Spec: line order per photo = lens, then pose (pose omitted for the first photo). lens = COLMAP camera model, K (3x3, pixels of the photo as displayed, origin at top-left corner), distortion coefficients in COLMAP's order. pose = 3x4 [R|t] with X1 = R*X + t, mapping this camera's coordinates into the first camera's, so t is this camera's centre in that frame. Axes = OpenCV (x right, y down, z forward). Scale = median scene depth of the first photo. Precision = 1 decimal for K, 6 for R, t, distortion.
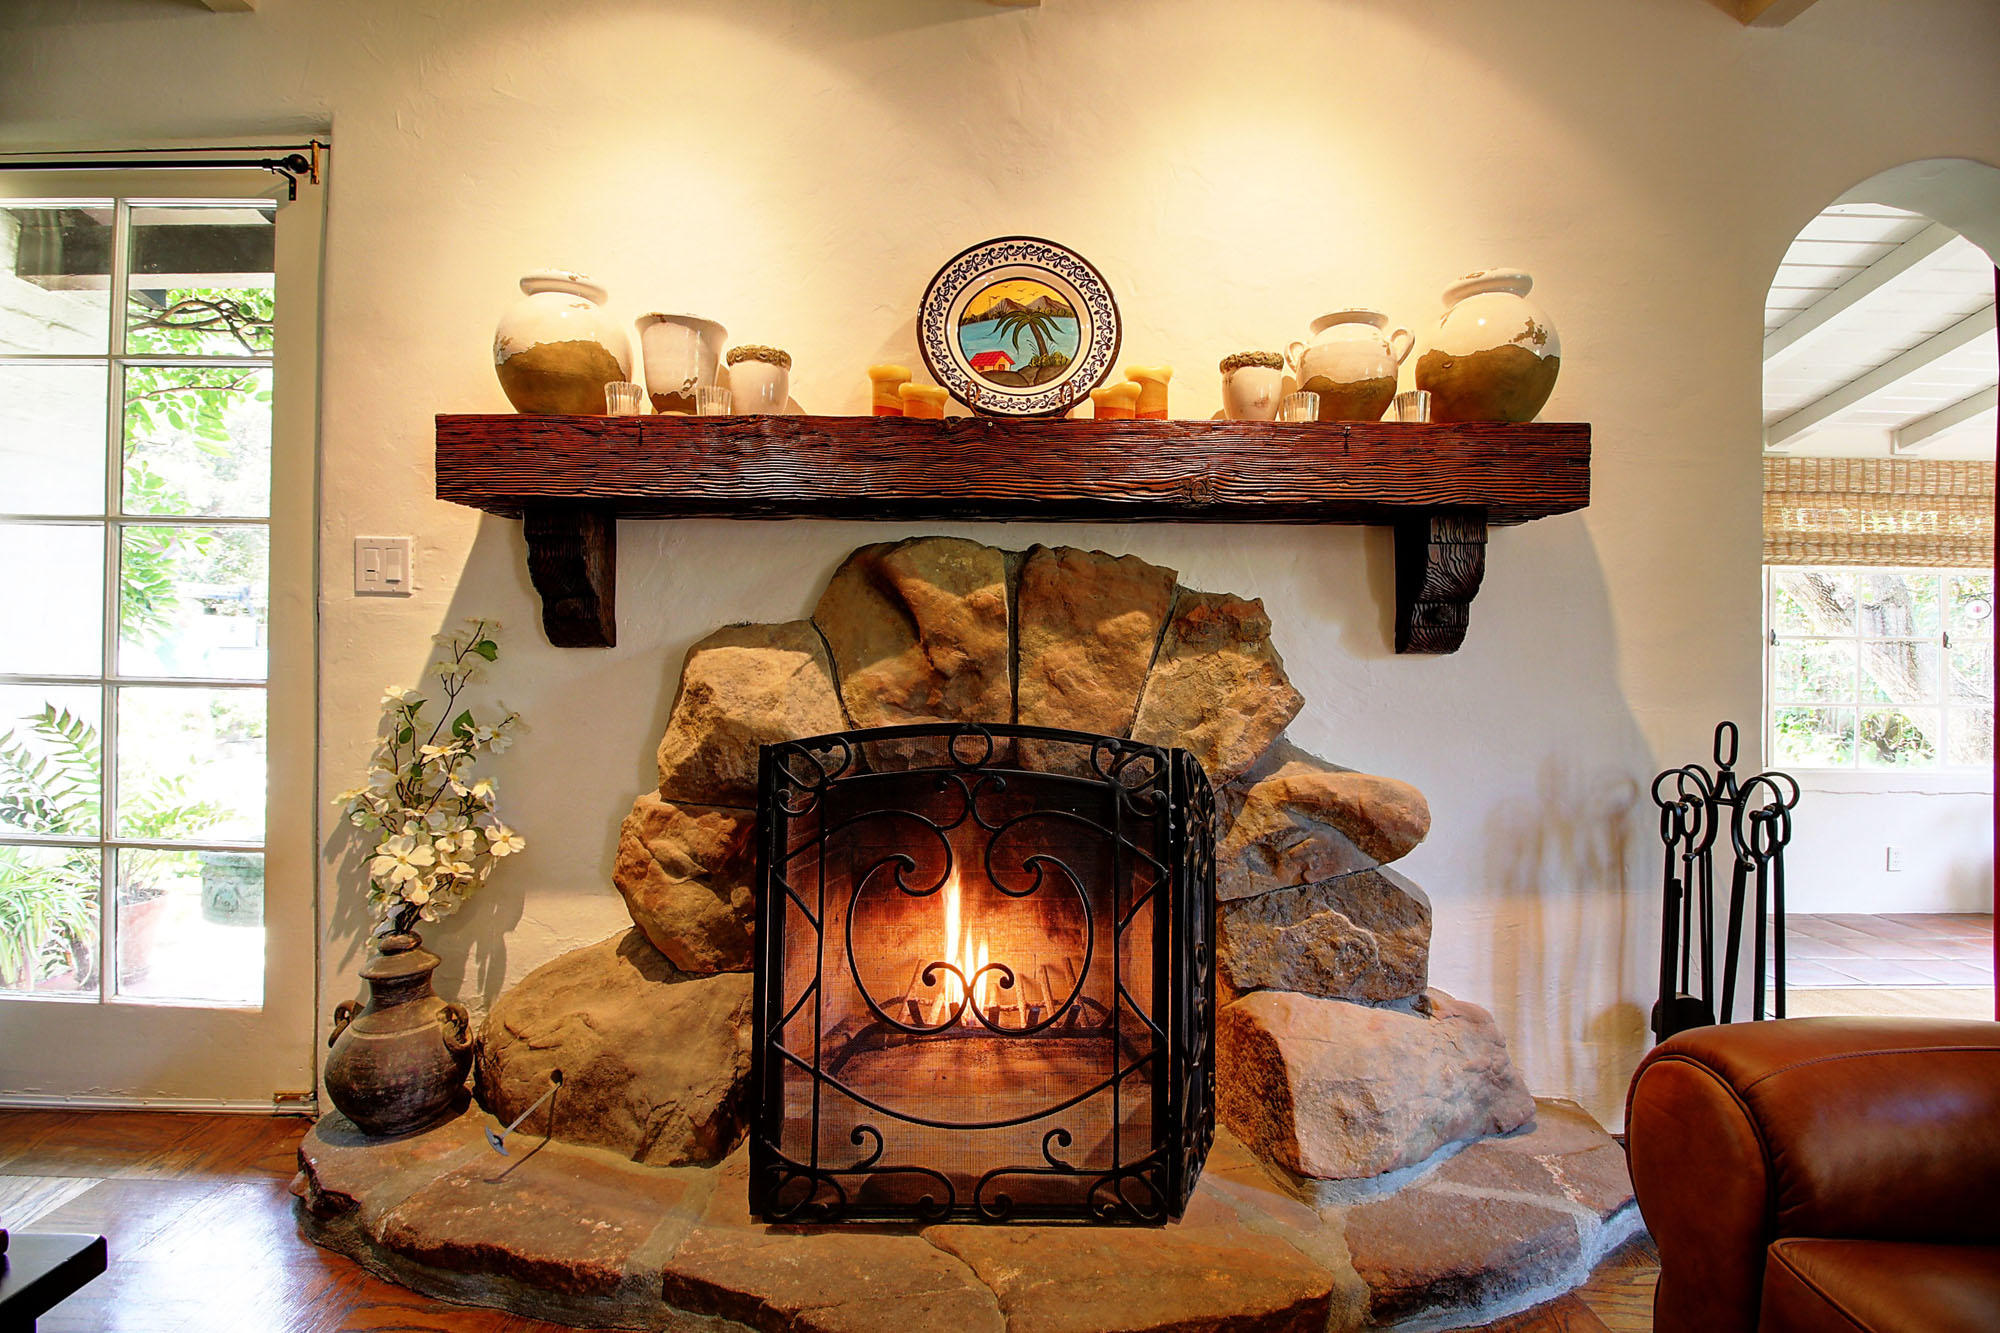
lens RADIAL K [[900.5, 0, 1002.0], [0, 900.5, 658.9], [0, 0, 1]] dist [-0.000058, -0.011241]
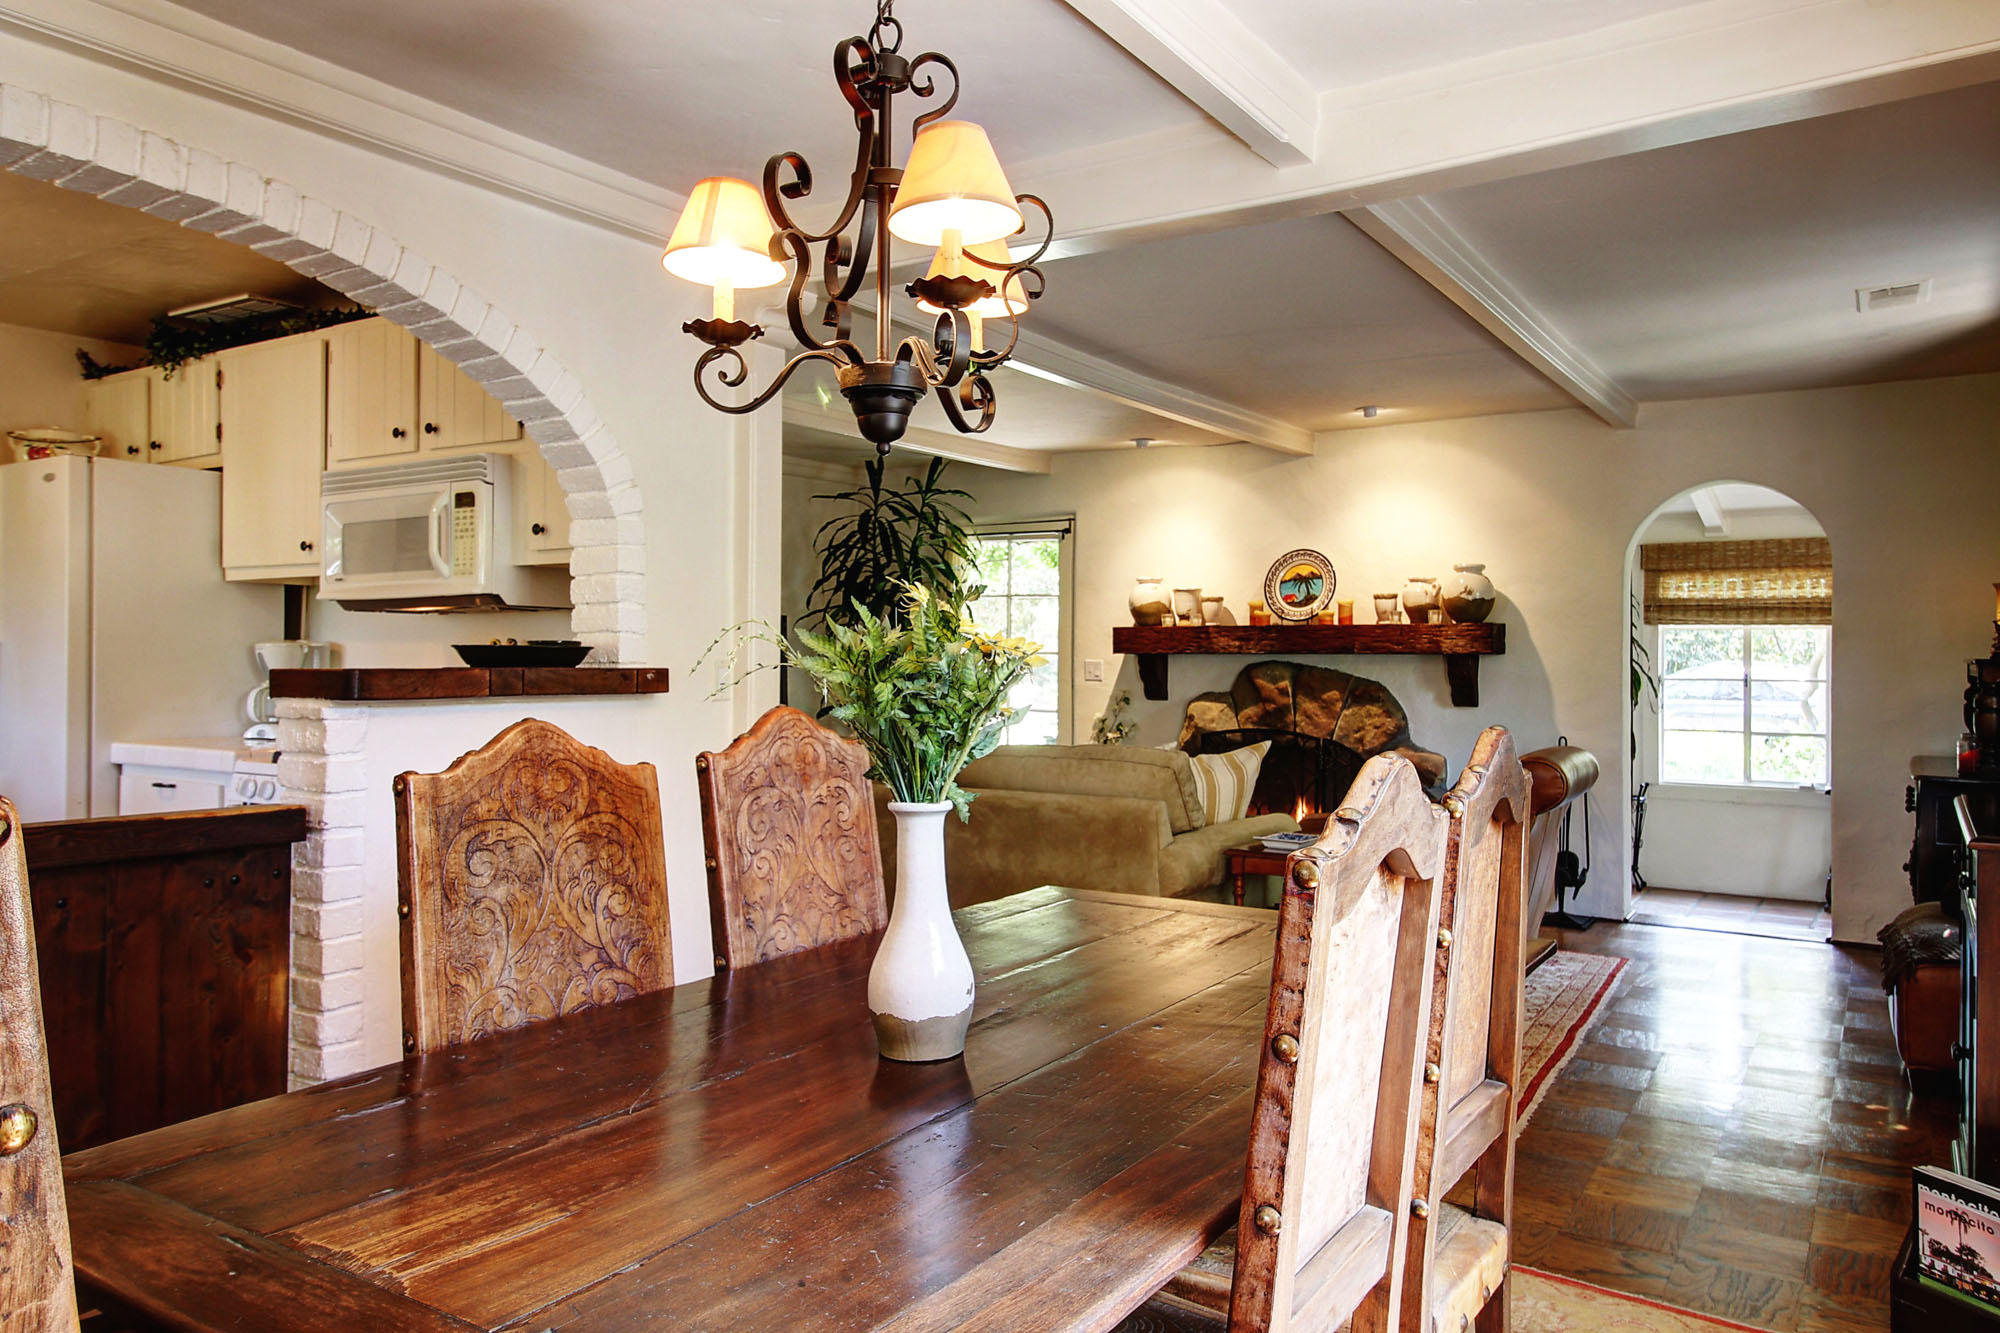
lens RADIAL K [[1399.4, 0, 1016.7], [0, 1399.4, 659.6], [0, 0, 1]] dist [-0.001725, -0.003045]
pose [[0.839554, -0.002769, -0.543269, 1.599354], [0.001785, 0.999996, -0.002339, -0.135122], [0.543273, 0.000994, 0.839556, -3.017242]]
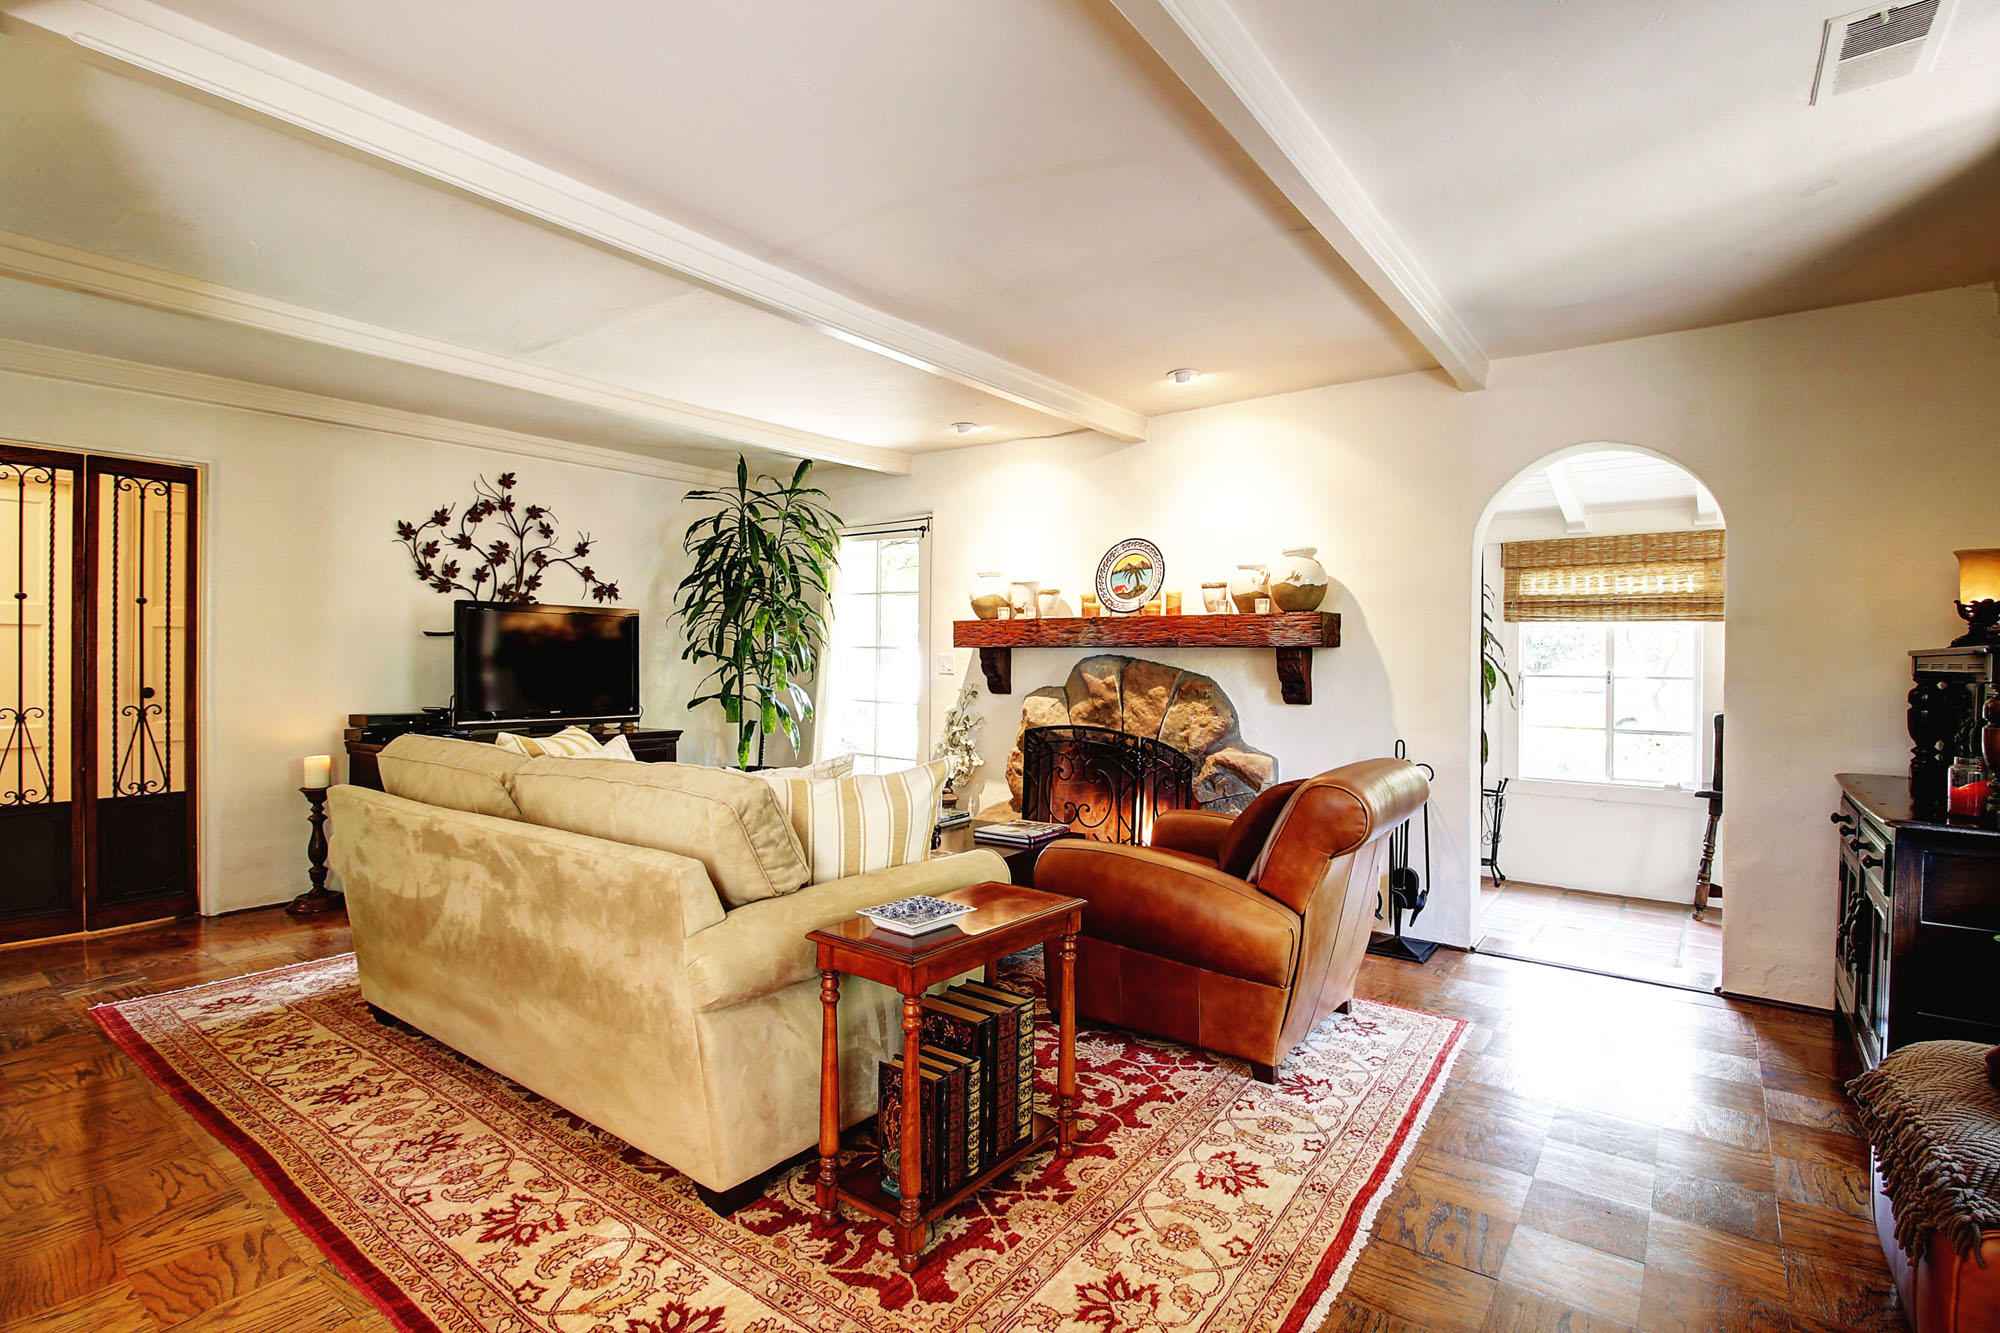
lens RADIAL K [[949.1, 0, 1014.5], [0, 949.1, 664.6], [0, 0, 1]] dist [0.000781, -0.013364]
pose [[0.800758, 0.002087, -0.598984, 1.403053], [-0.001603, 0.999998, 0.001340, -0.113867], [0.598985, -0.000113, 0.800760, -1.405059]]
